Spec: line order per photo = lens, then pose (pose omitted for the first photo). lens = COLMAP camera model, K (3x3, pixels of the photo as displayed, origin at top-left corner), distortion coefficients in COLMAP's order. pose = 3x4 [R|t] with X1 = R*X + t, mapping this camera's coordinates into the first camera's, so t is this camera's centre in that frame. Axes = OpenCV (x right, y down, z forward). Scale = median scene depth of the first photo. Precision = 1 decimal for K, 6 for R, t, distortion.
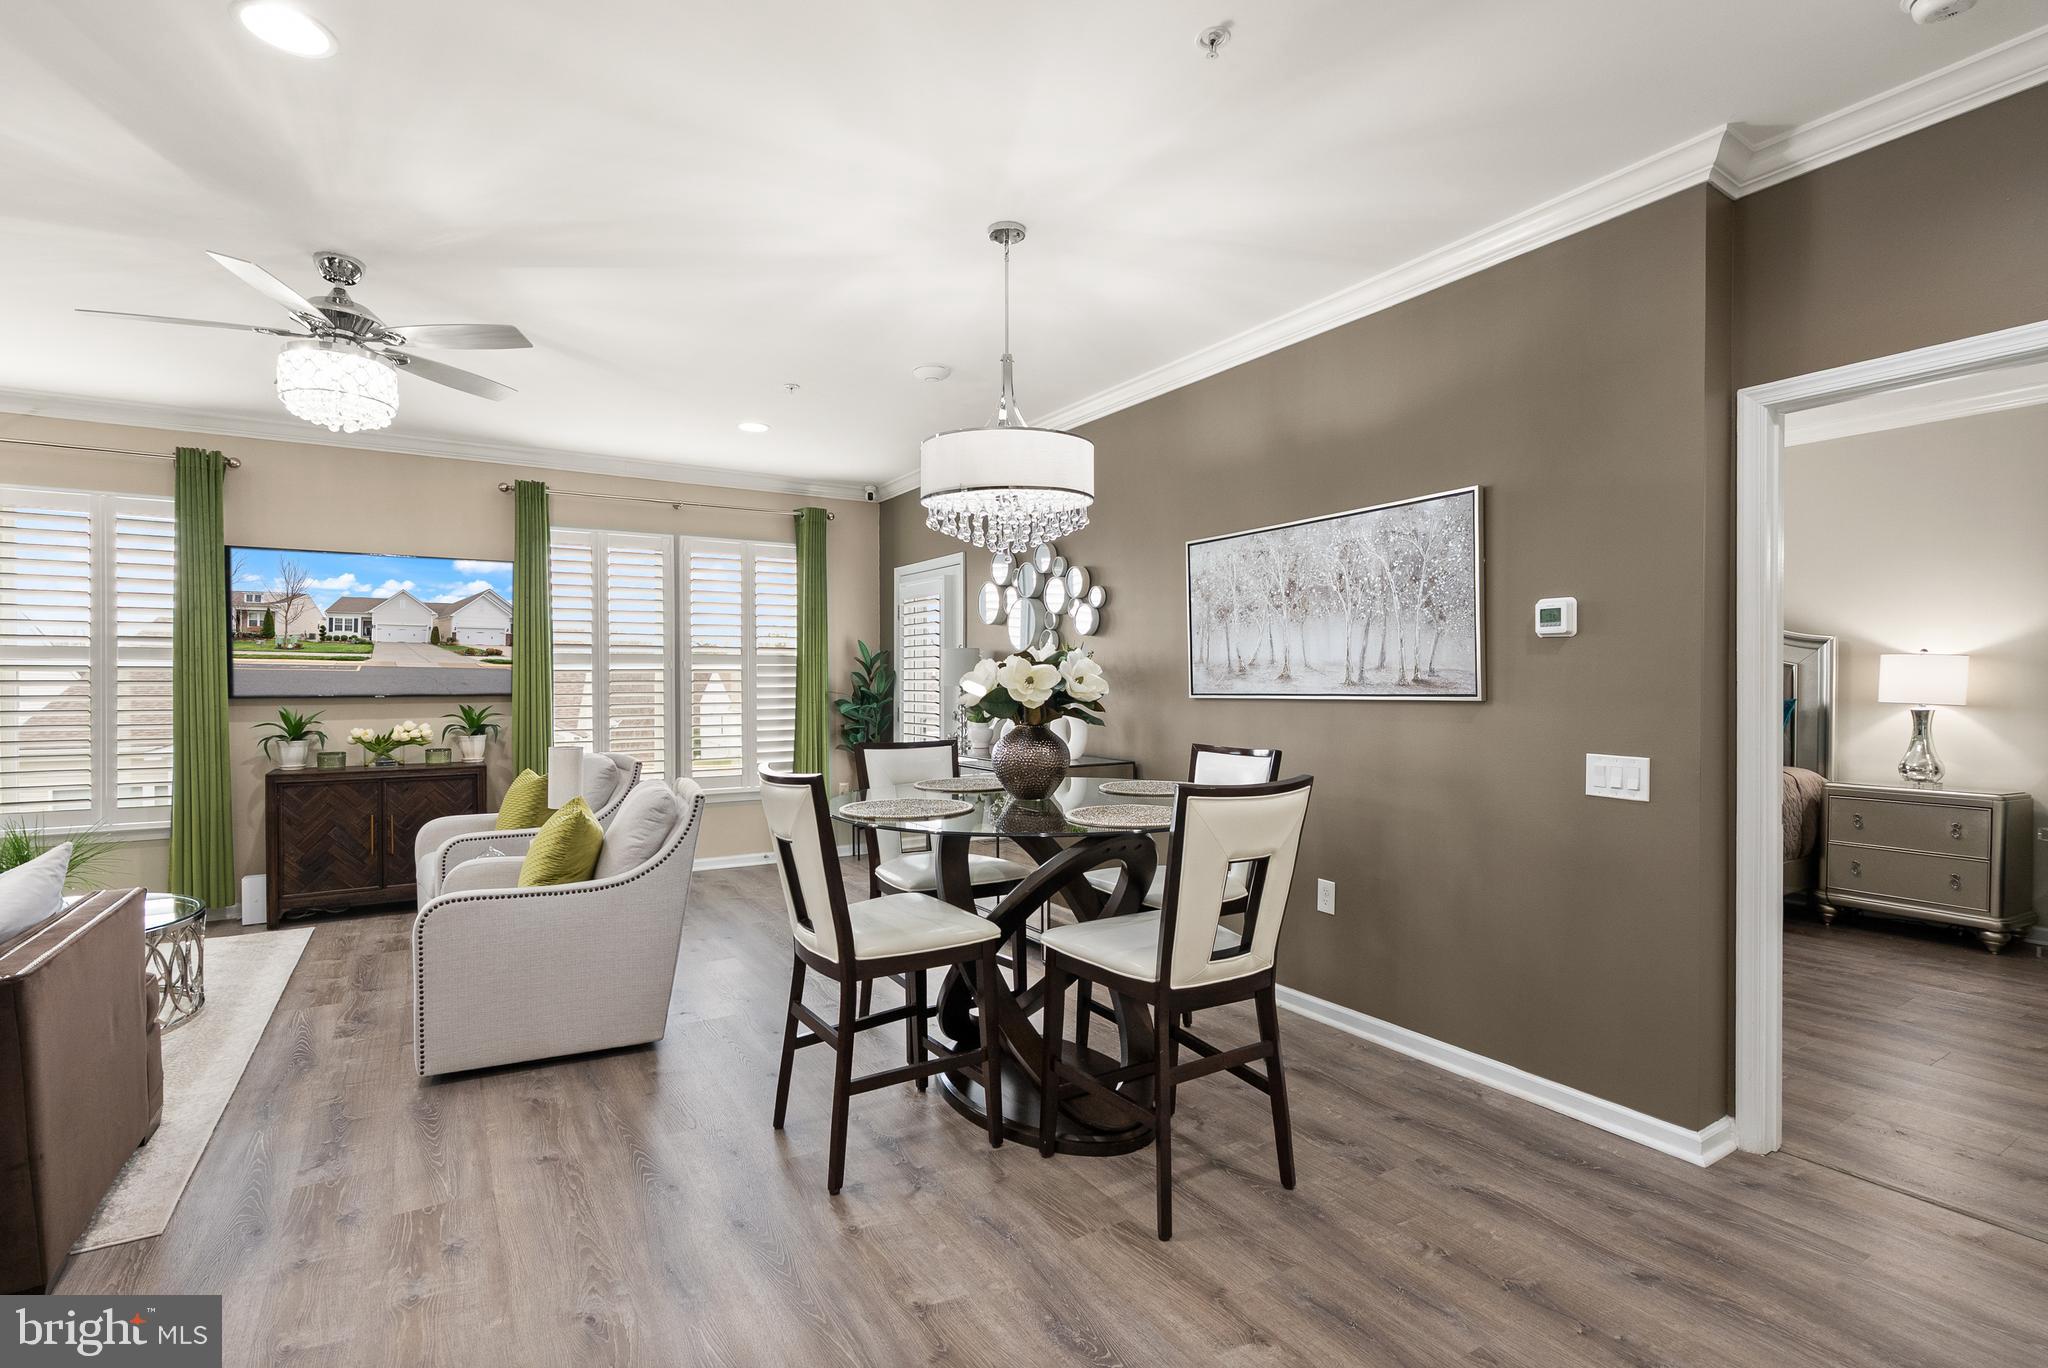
lens RADIAL K [[960.4, 0, 1023.3], [0, 960.4, 694.5], [0, 0, 1]] dist [-0.003262, 0.005292]
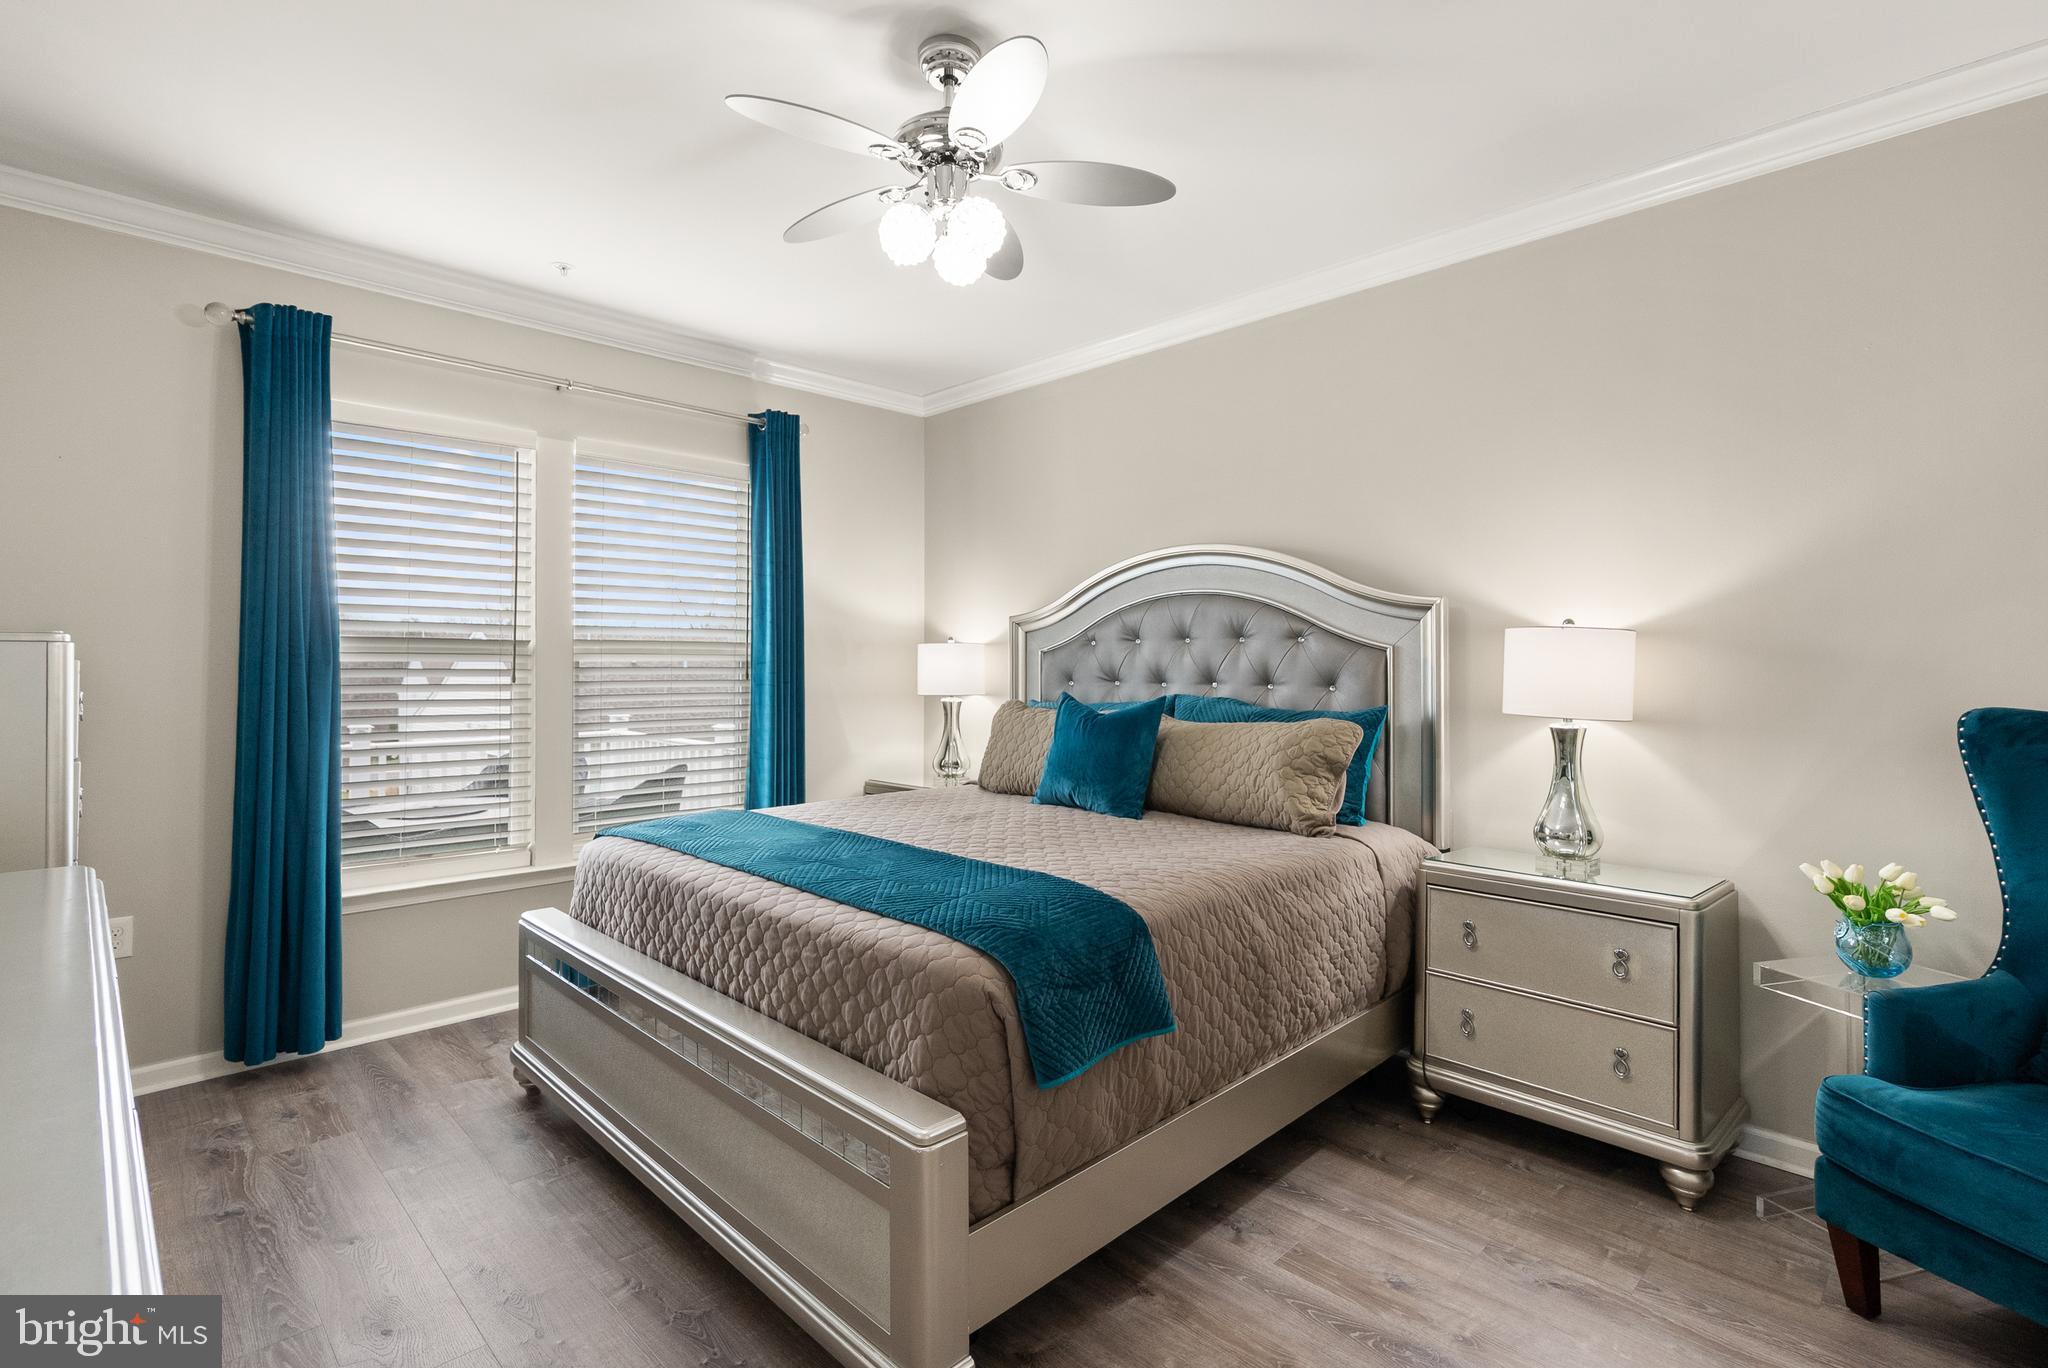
lens RADIAL K [[960.4, 0, 1035.7], [0, 960.4, 669.9], [0, 0, 1]] dist [-0.003262, 0.005292]
pose [[0.972727, 0.003928, 0.231919, 0.508723], [0.000313, 0.999833, -0.018245, -0.007361], [-0.231952, 0.017820, 0.972564, 0.532915]]
